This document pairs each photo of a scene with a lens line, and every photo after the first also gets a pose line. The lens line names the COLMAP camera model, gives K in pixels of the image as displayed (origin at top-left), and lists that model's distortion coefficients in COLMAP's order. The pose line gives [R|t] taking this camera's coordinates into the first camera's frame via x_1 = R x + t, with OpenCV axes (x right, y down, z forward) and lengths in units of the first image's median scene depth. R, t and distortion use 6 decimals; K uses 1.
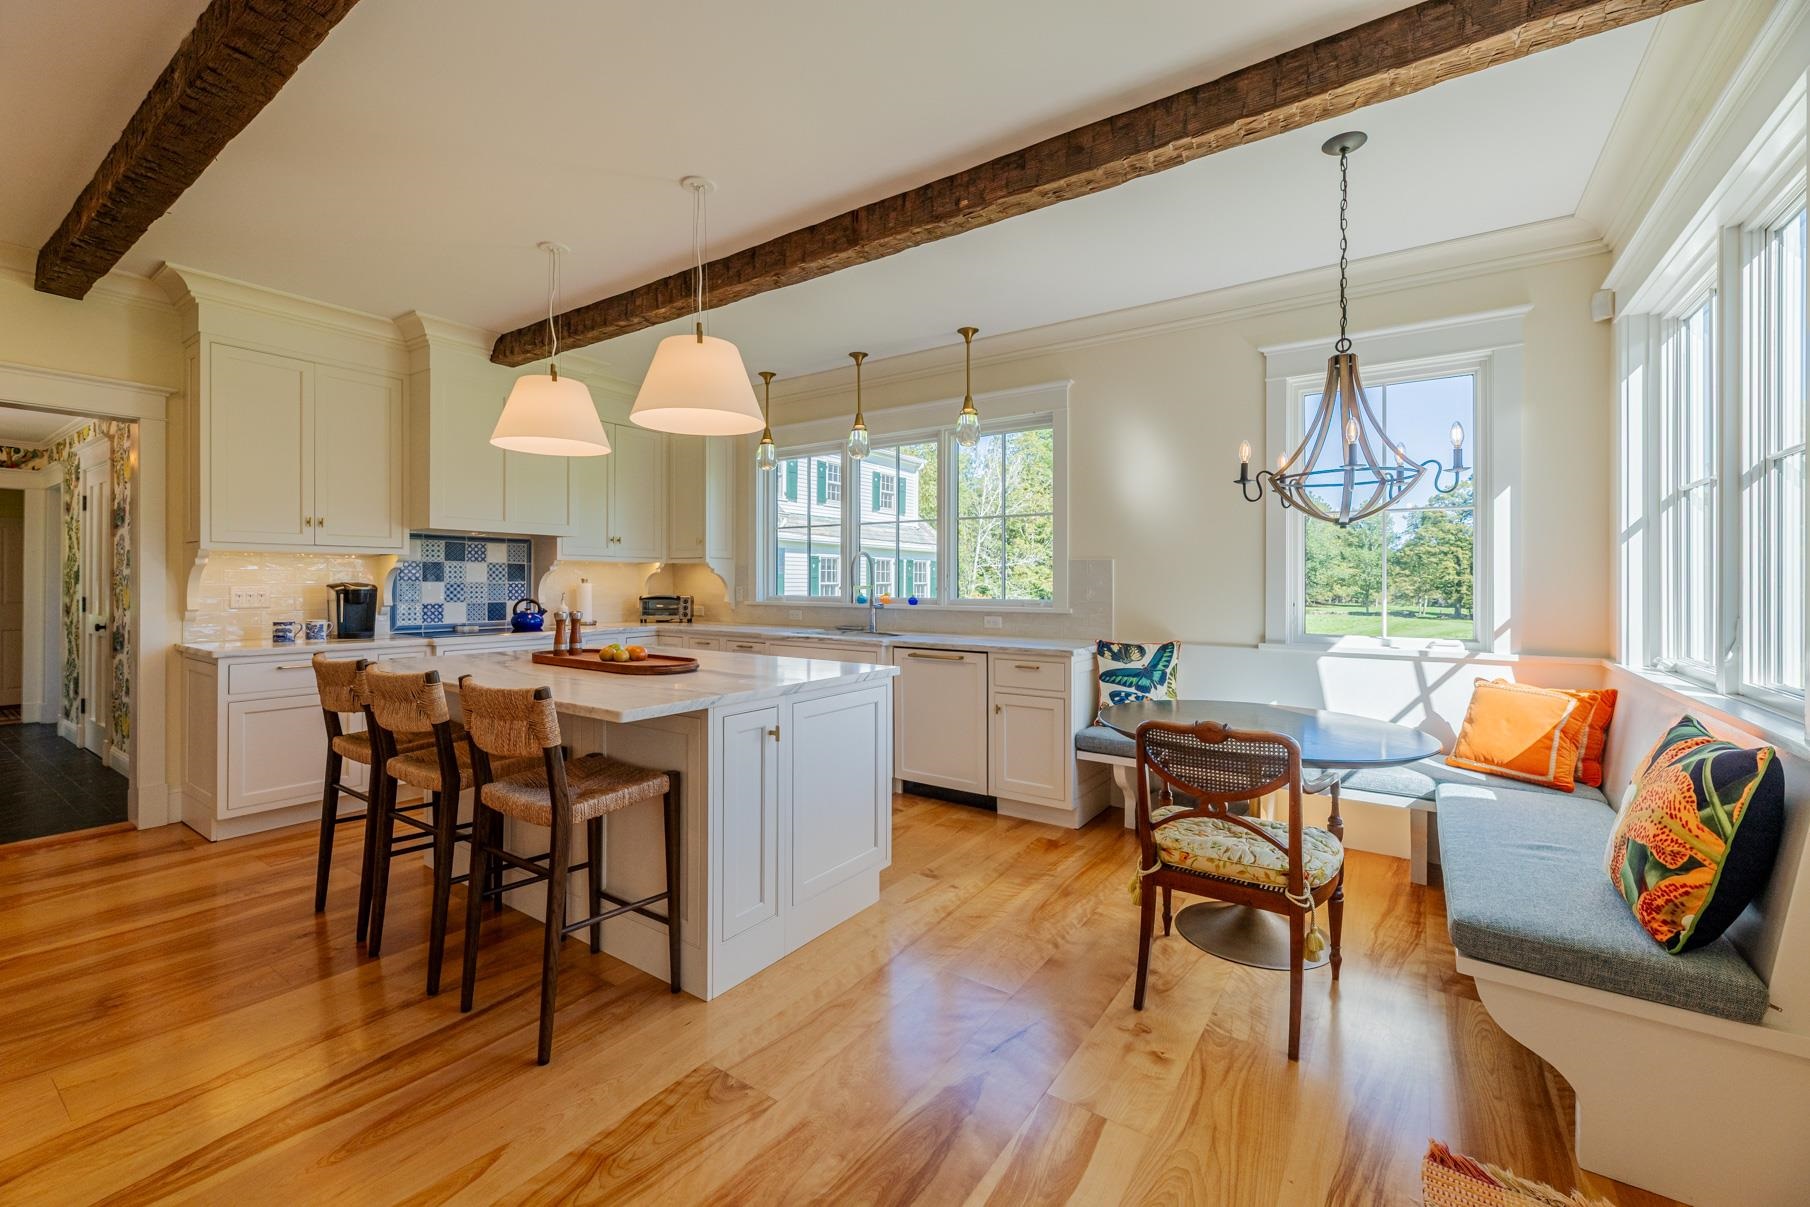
lens RADIAL K [[746.3, 0, 899.7], [0, 746.3, 578.3], [0, 0, 1]] dist [0.000839, -0.000771]
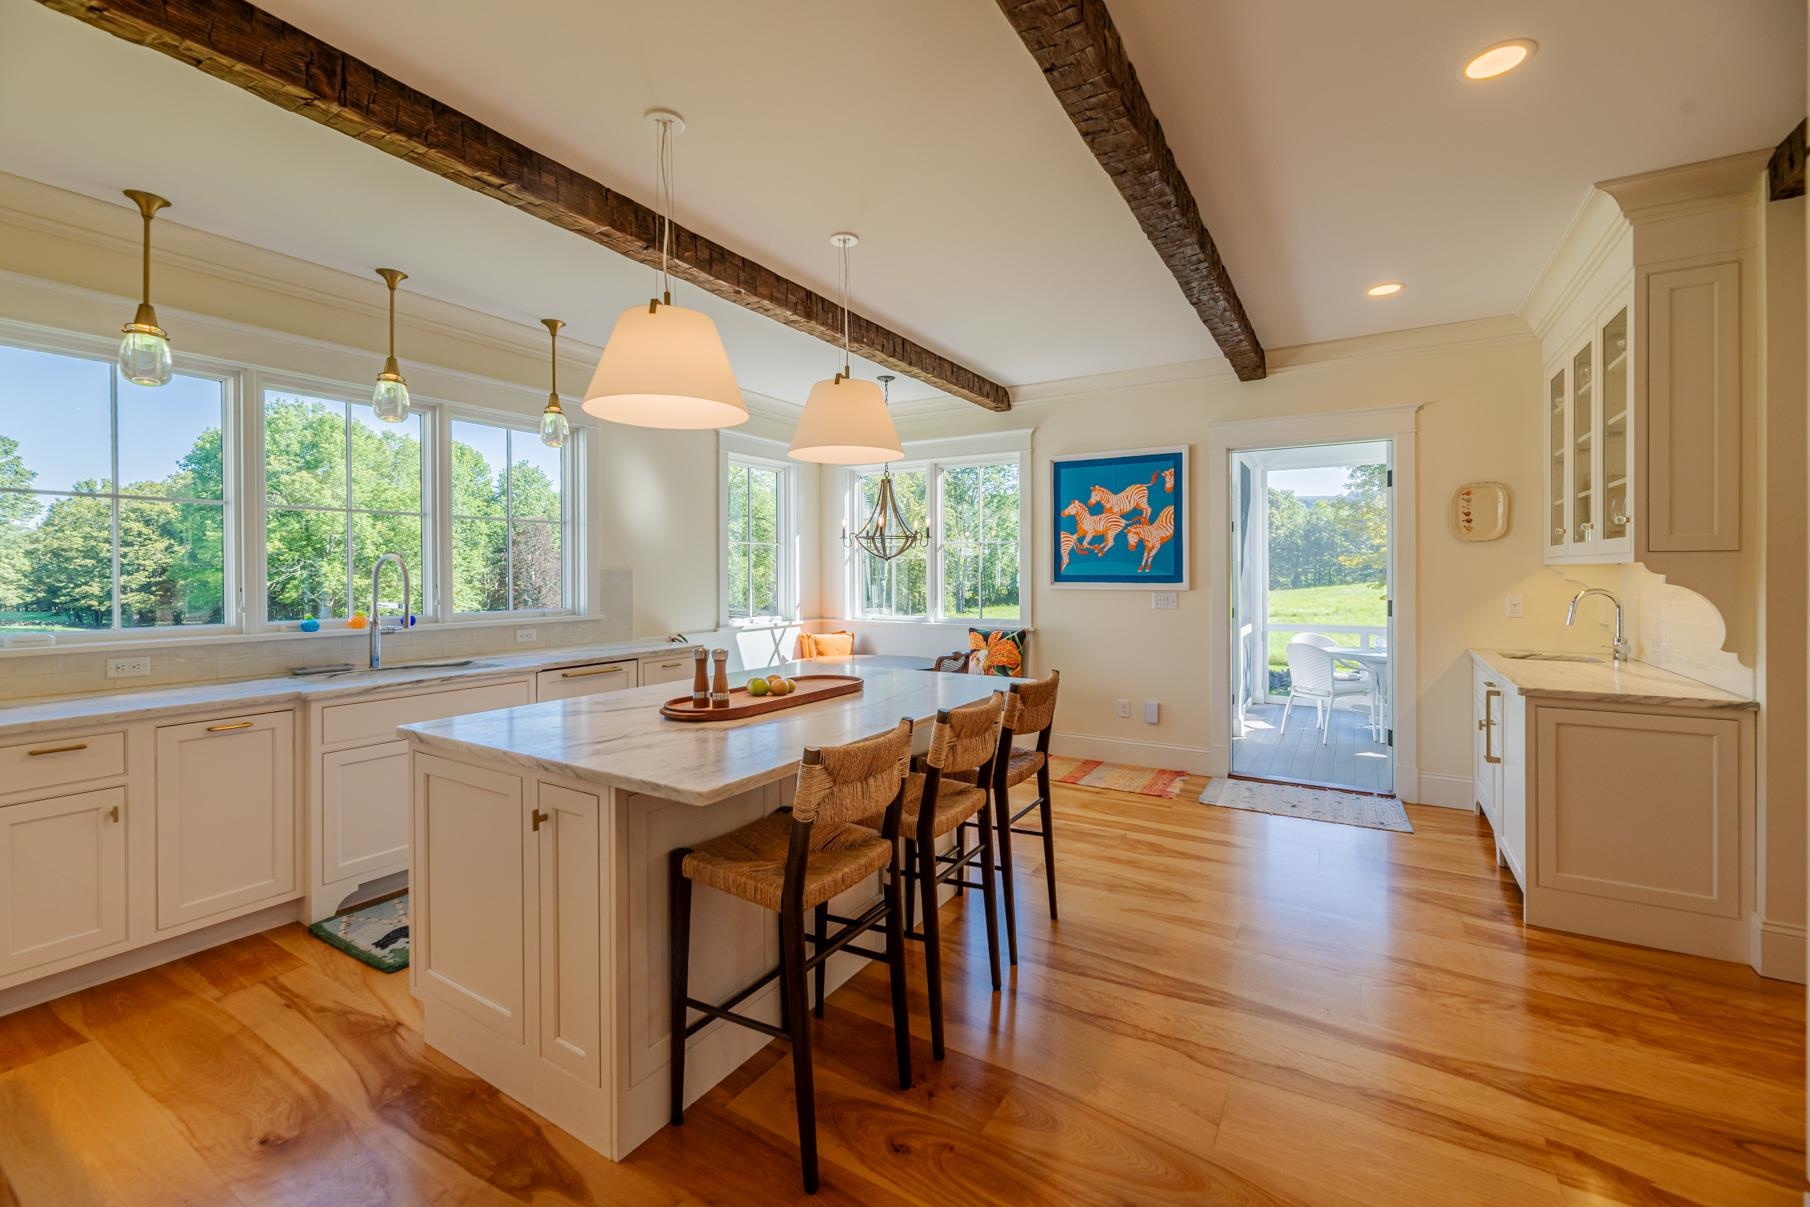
lens RADIAL K [[746.3, 0, 908.0], [0, 746.3, 581.3], [0, 0, 1]] dist [0.000839, -0.000771]
pose [[-0.059772, -0.014451, 0.998107, -1.023790], [-0.001251, 0.999895, 0.014402, -0.028255], [-0.998211, -0.000388, -0.059784, 0.721797]]
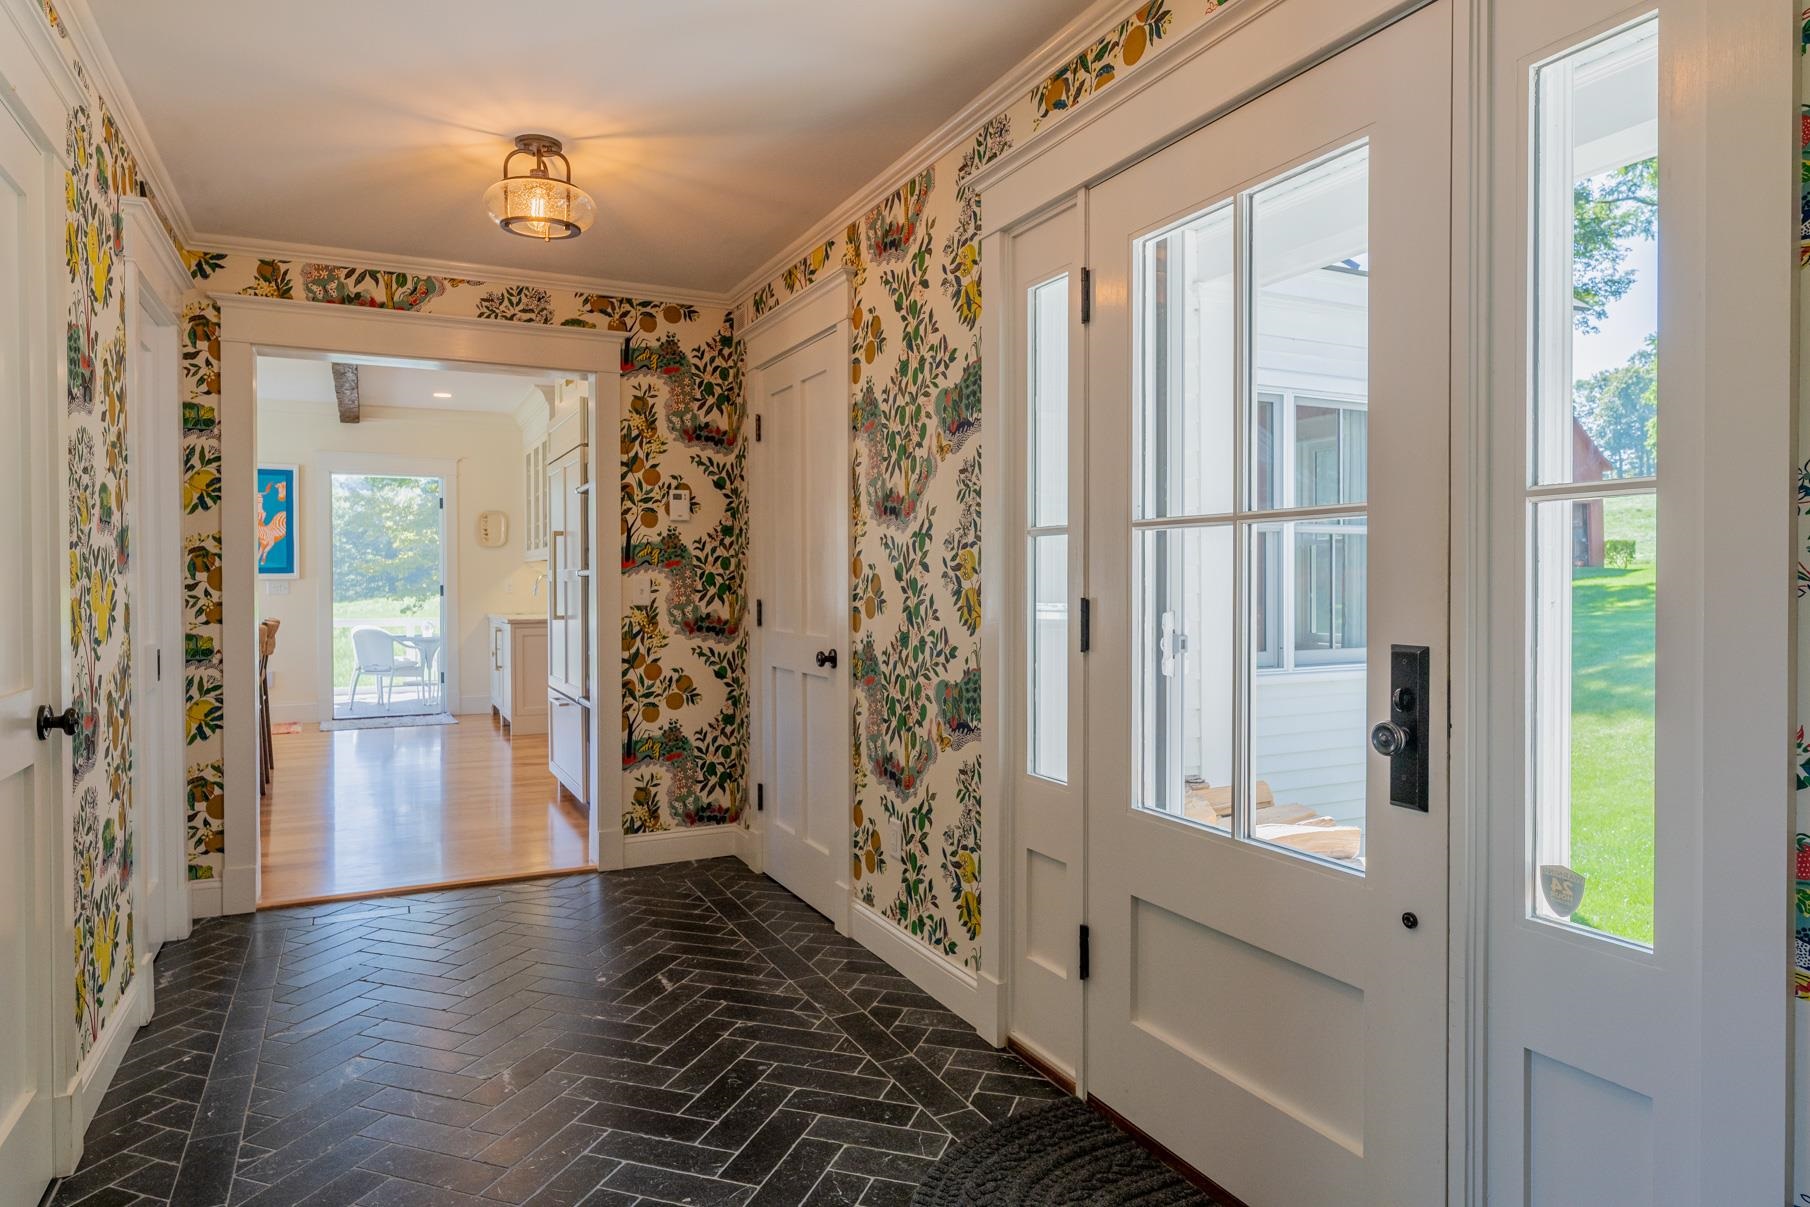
lens RADIAL K [[1133.7, 0, 905.5], [0, 1133.7, 599.6], [0, 0, 1]] dist [0.002149, 0.000333]
pose [[-0.869398, -0.008050, 0.494047, -2.219446], [-0.002757, 0.999931, 0.011442, 0.020735], [-0.494105, 0.008586, -0.869360, 1.722526]]
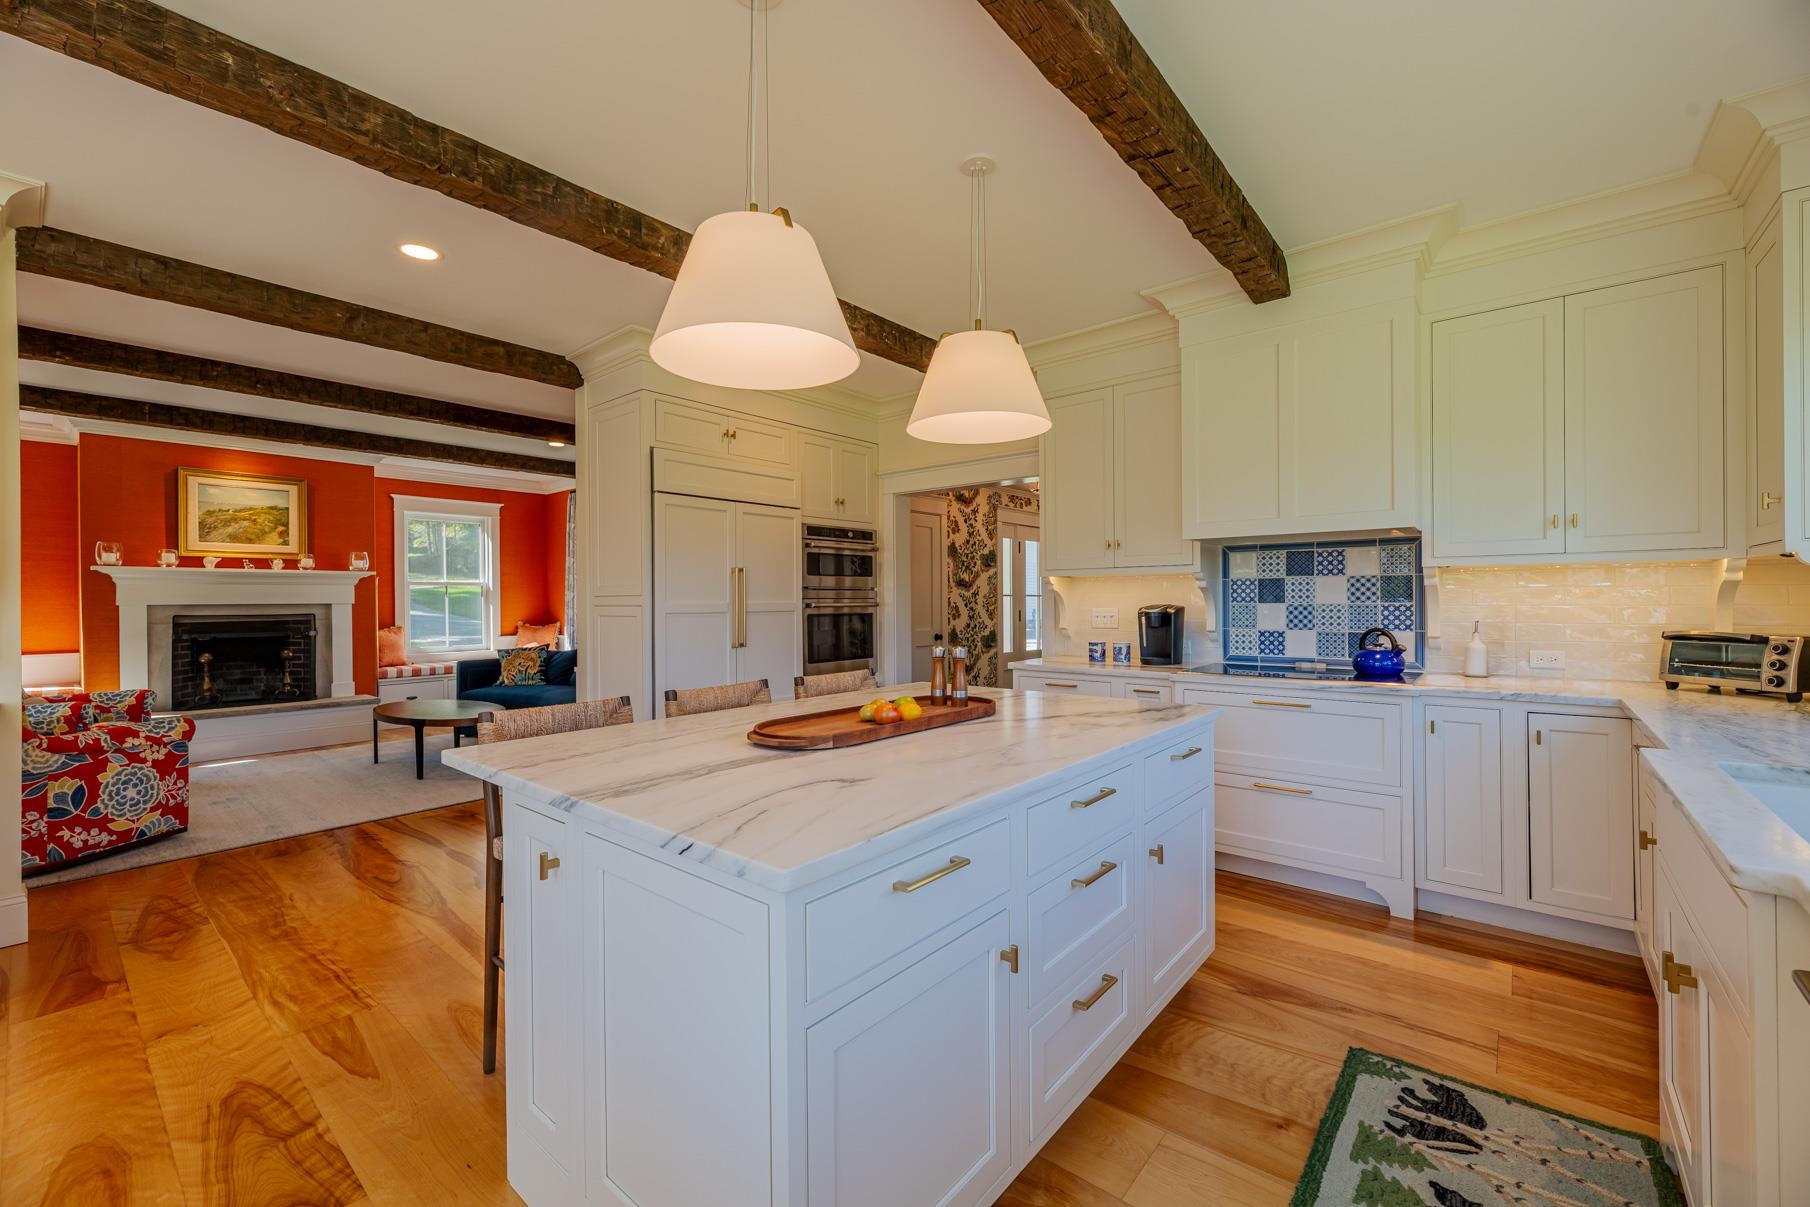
lens RADIAL K [[746.3, 0, 908.6], [0, 746.3, 598.9], [0, 0, 1]] dist [0.000839, -0.000771]
pose [[-0.075333, -0.000071, -0.997158, 0.259419], [0.017612, 0.999844, -0.001402, -0.007628], [0.997003, -0.017667, -0.075320, 0.893901]]
